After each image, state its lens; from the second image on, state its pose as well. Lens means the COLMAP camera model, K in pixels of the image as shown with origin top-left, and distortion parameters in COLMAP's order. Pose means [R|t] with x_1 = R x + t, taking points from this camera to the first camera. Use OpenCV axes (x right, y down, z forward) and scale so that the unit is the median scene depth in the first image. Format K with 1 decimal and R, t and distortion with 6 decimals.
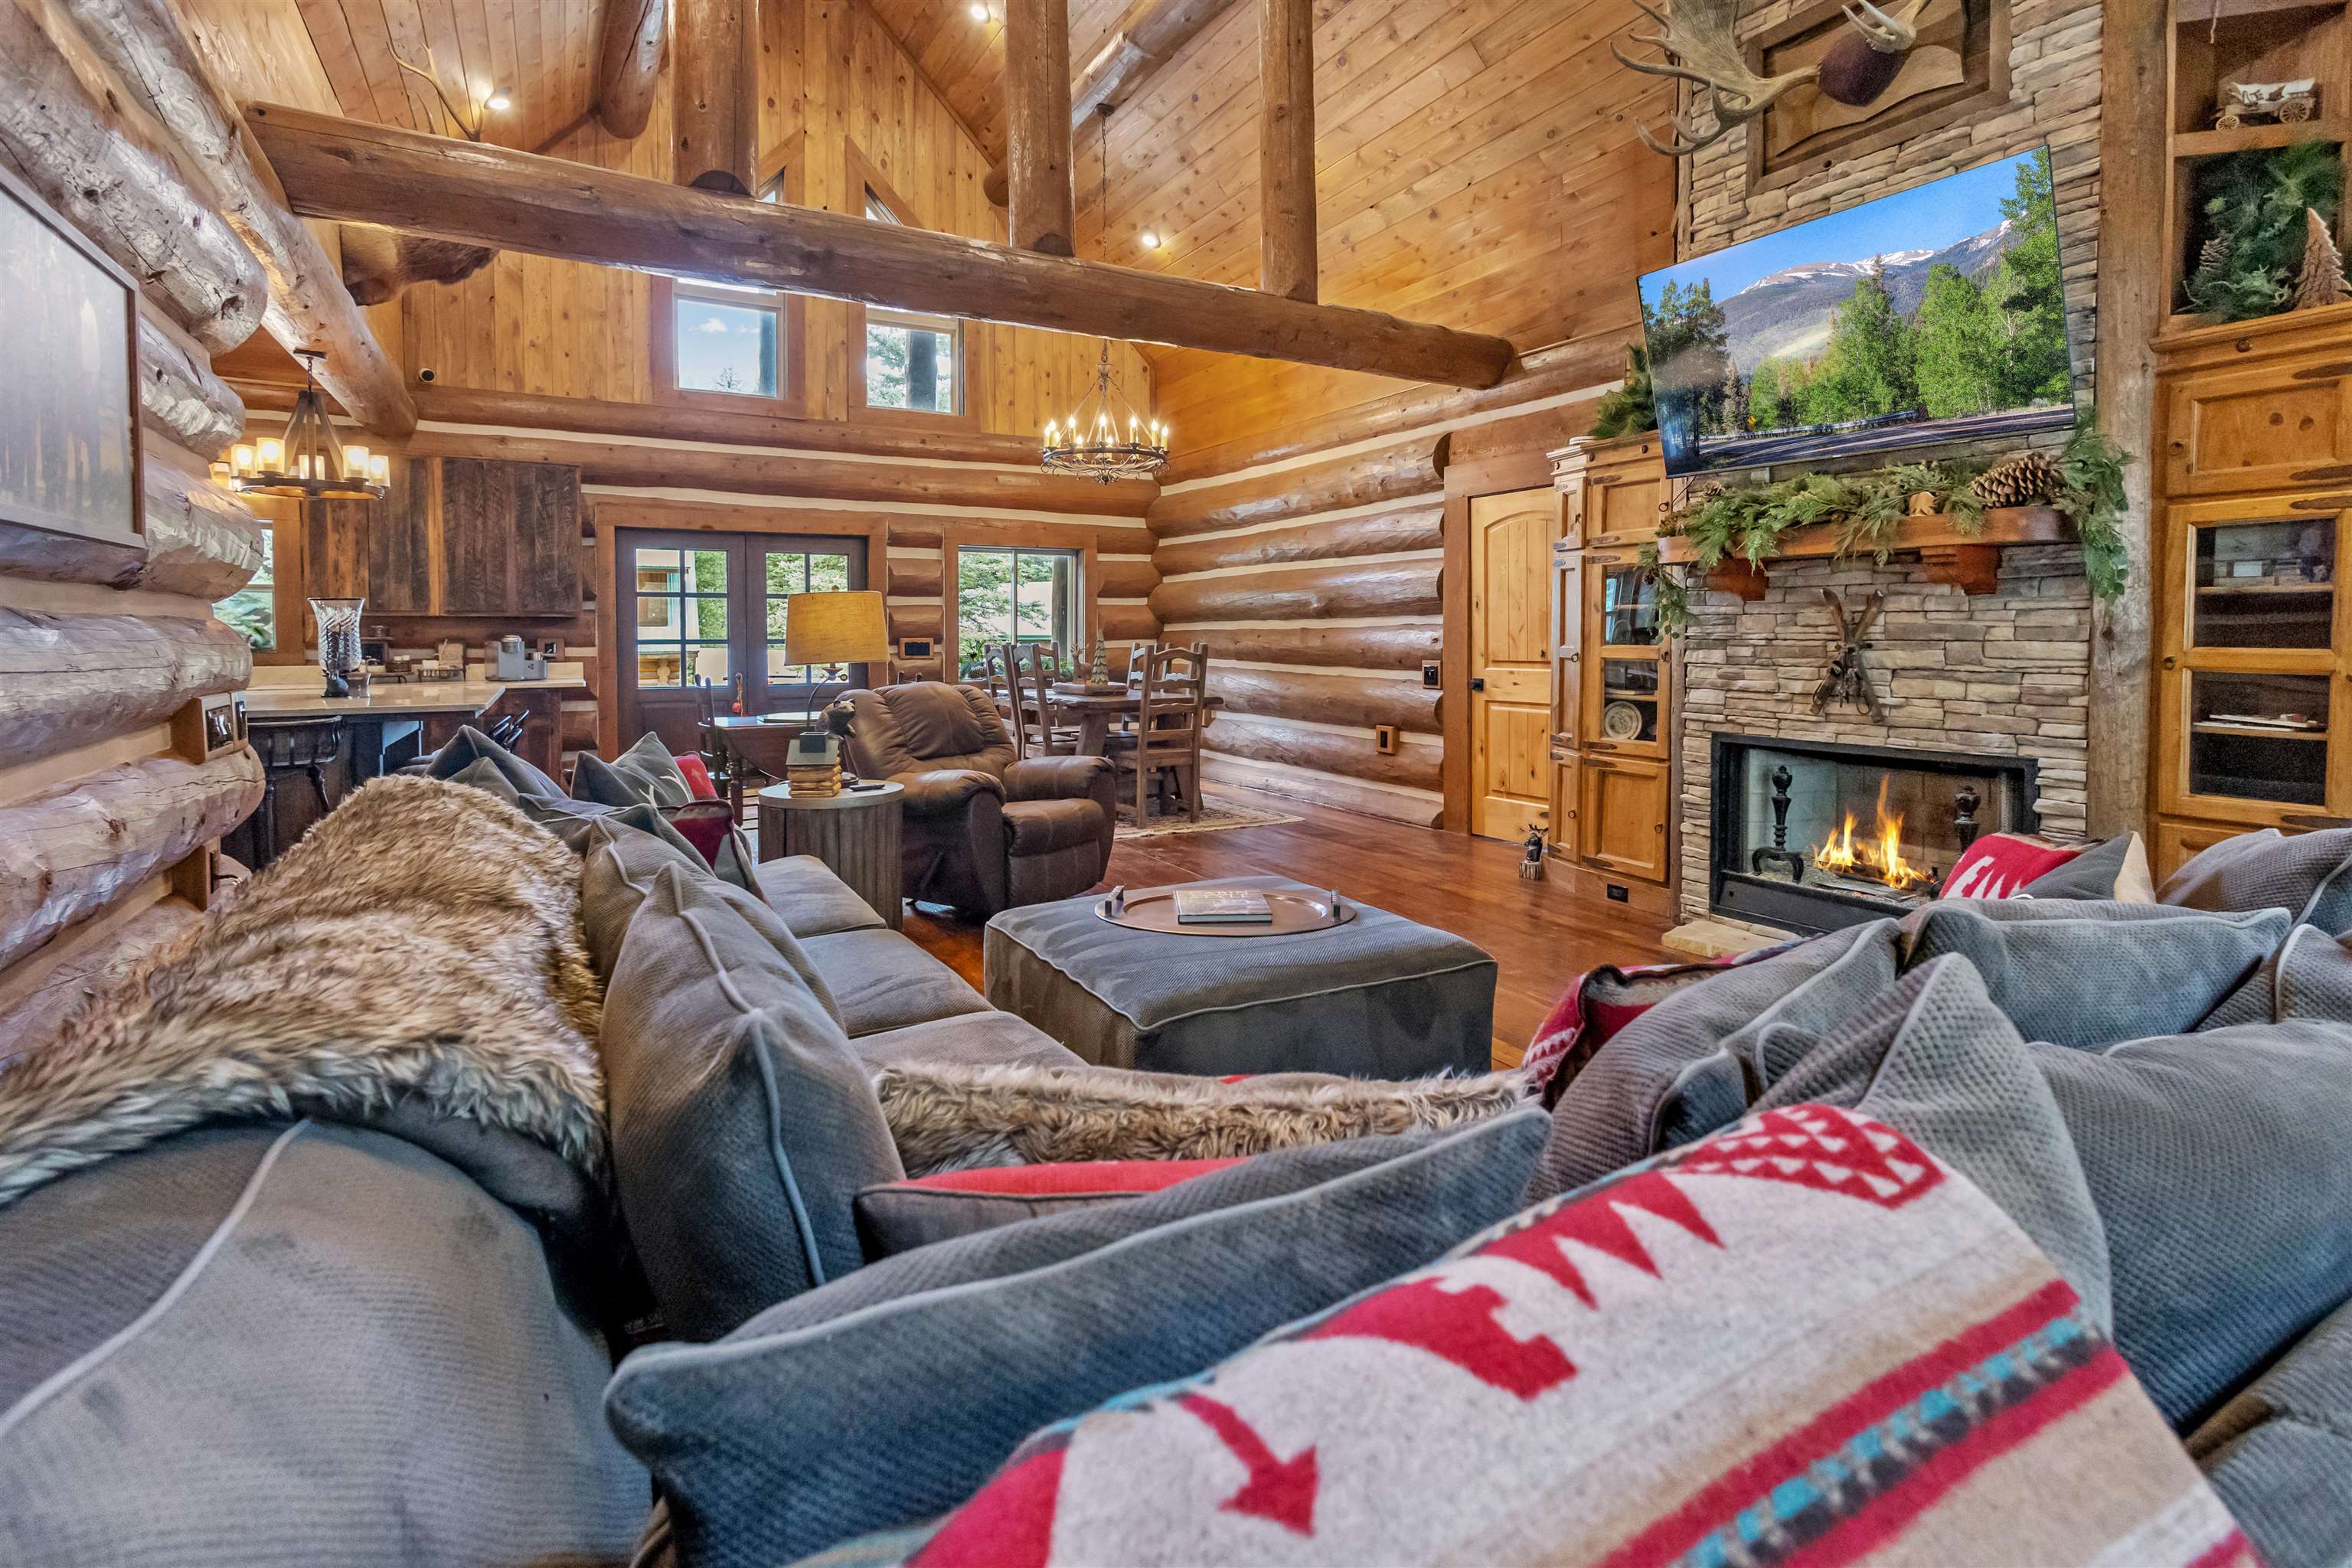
lens RADIAL K [[1109.4, 0, 1177.8], [0, 1109.4, 781.6], [0, 0, 1]] dist [0.002466, -0.002015]
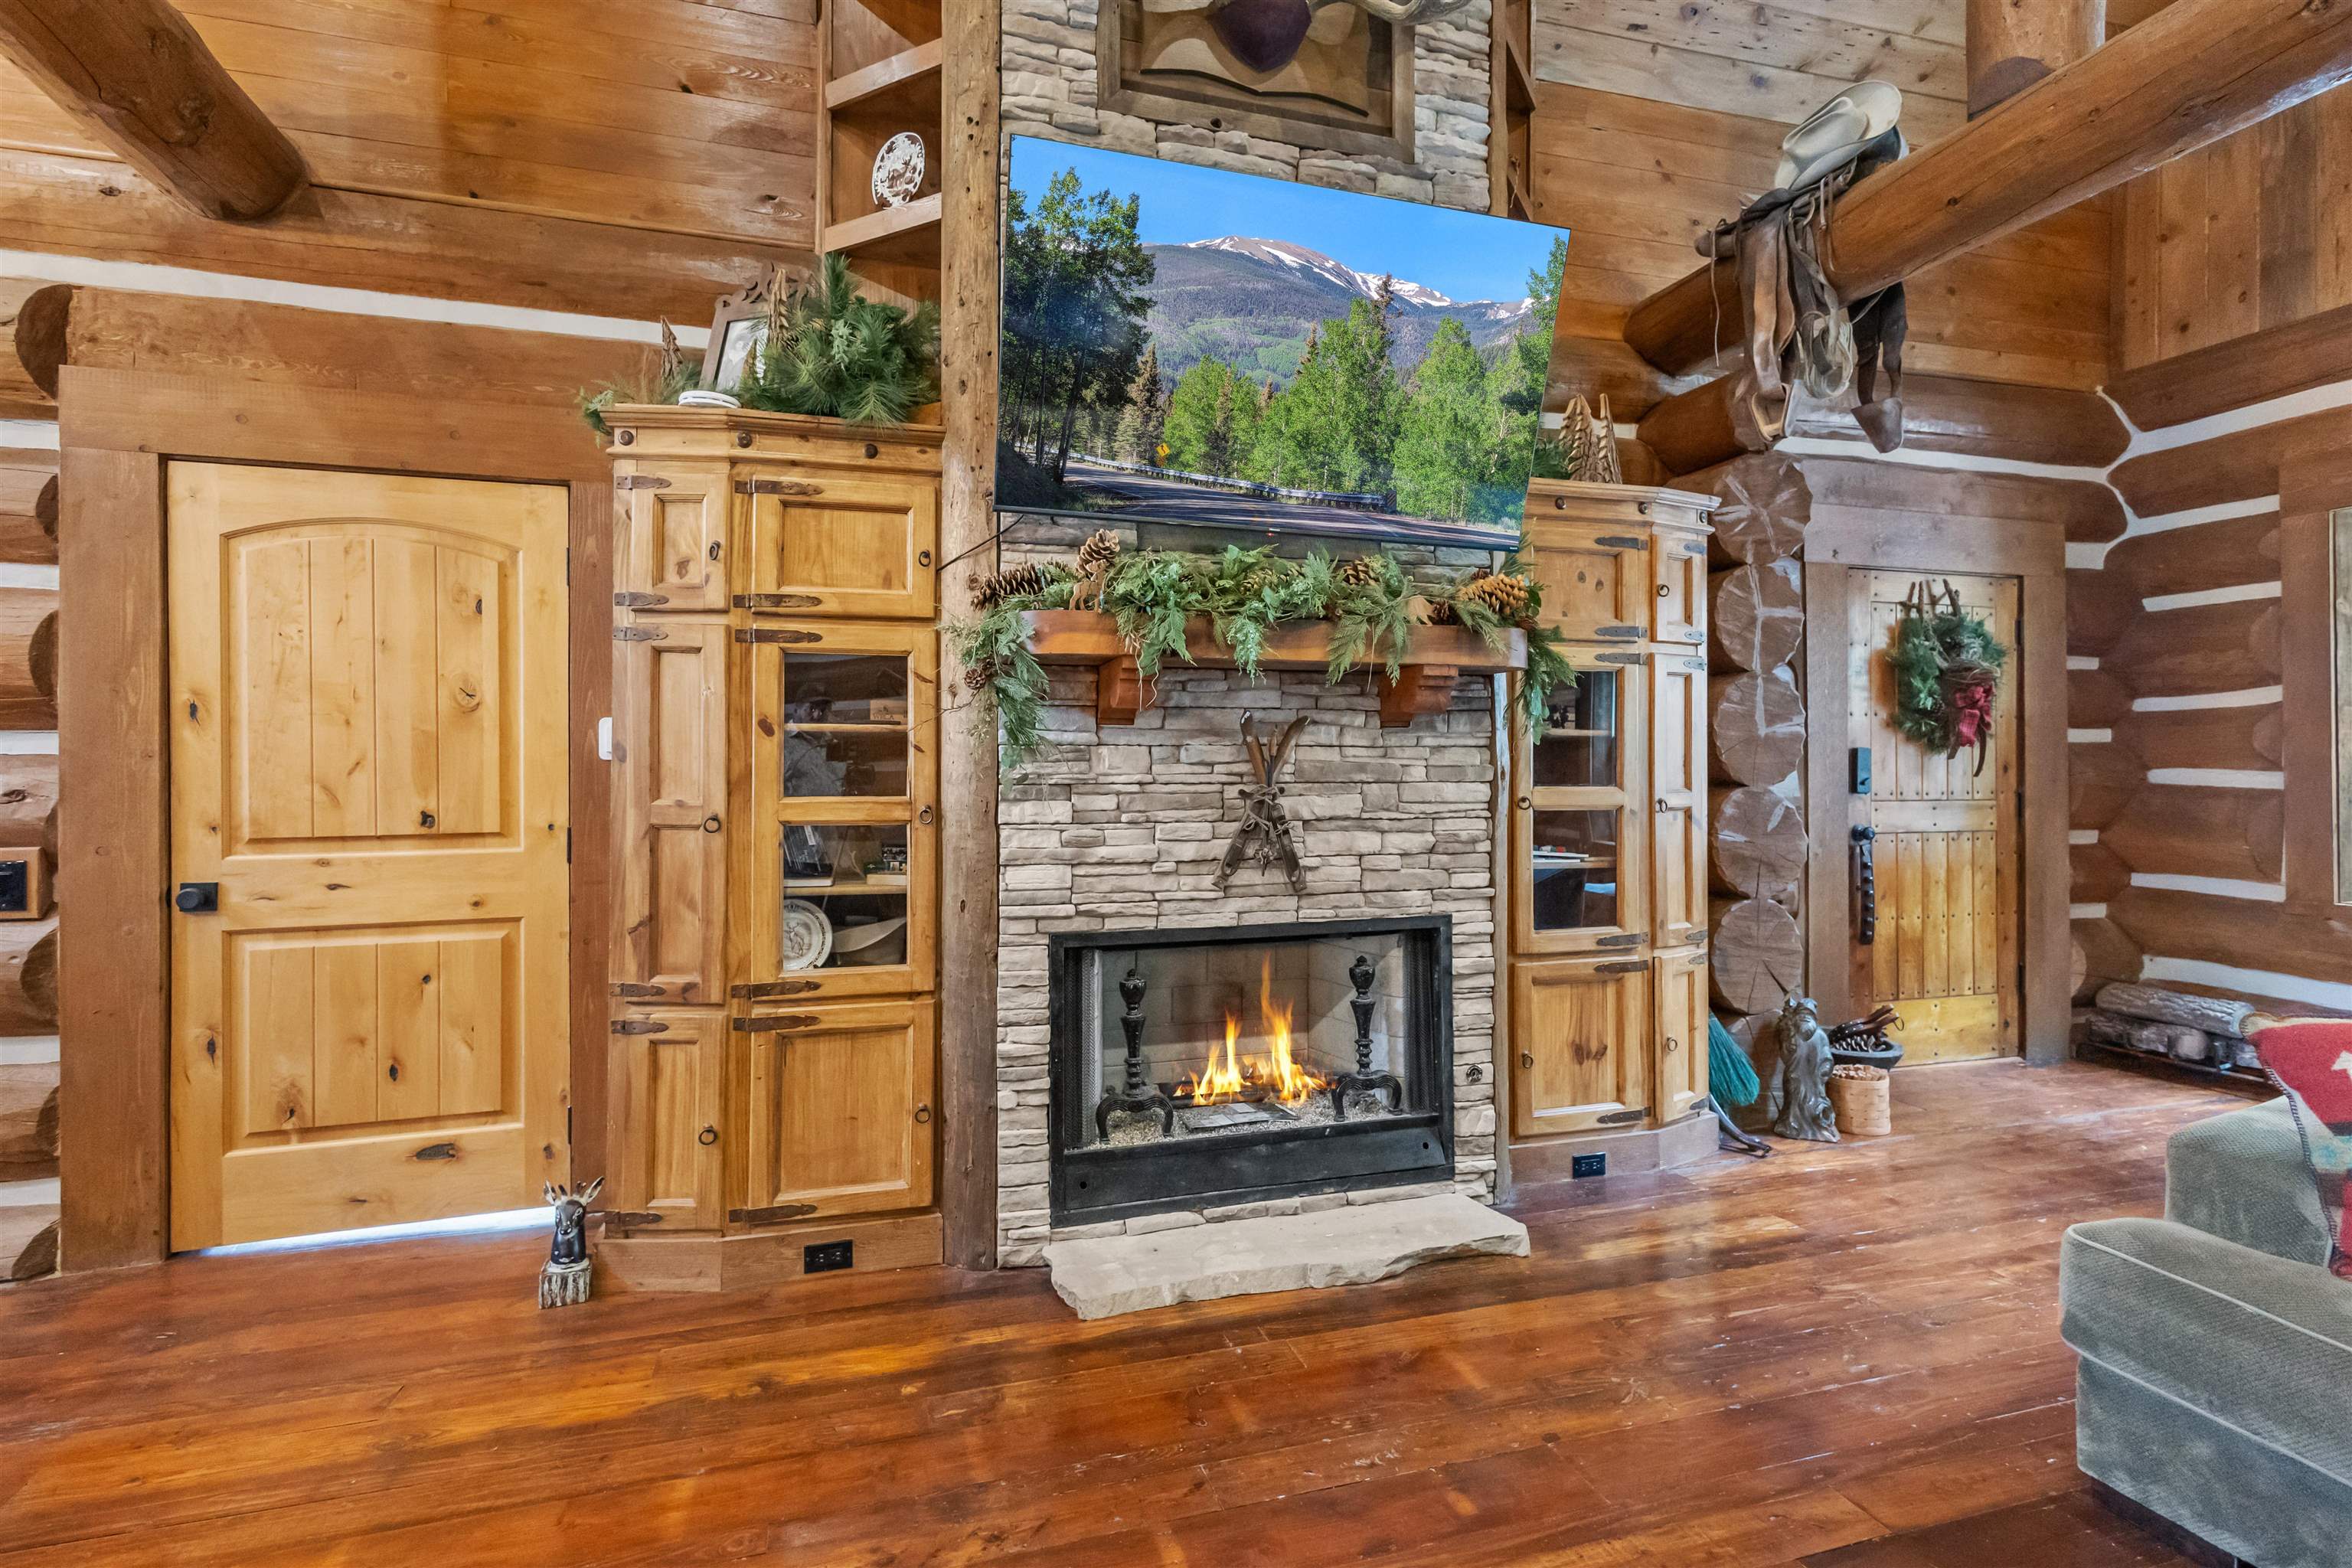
lens RADIAL K [[1109.4, 0, 1177.1], [0, 1109.4, 782.9], [0, 0, 1]] dist [0.002466, -0.002015]
pose [[0.195142, -0.009748, 0.980727, -0.116897], [0.132778, 0.991007, -0.016569, -0.118466], [-0.971746, 0.133453, 0.194681, 0.878285]]
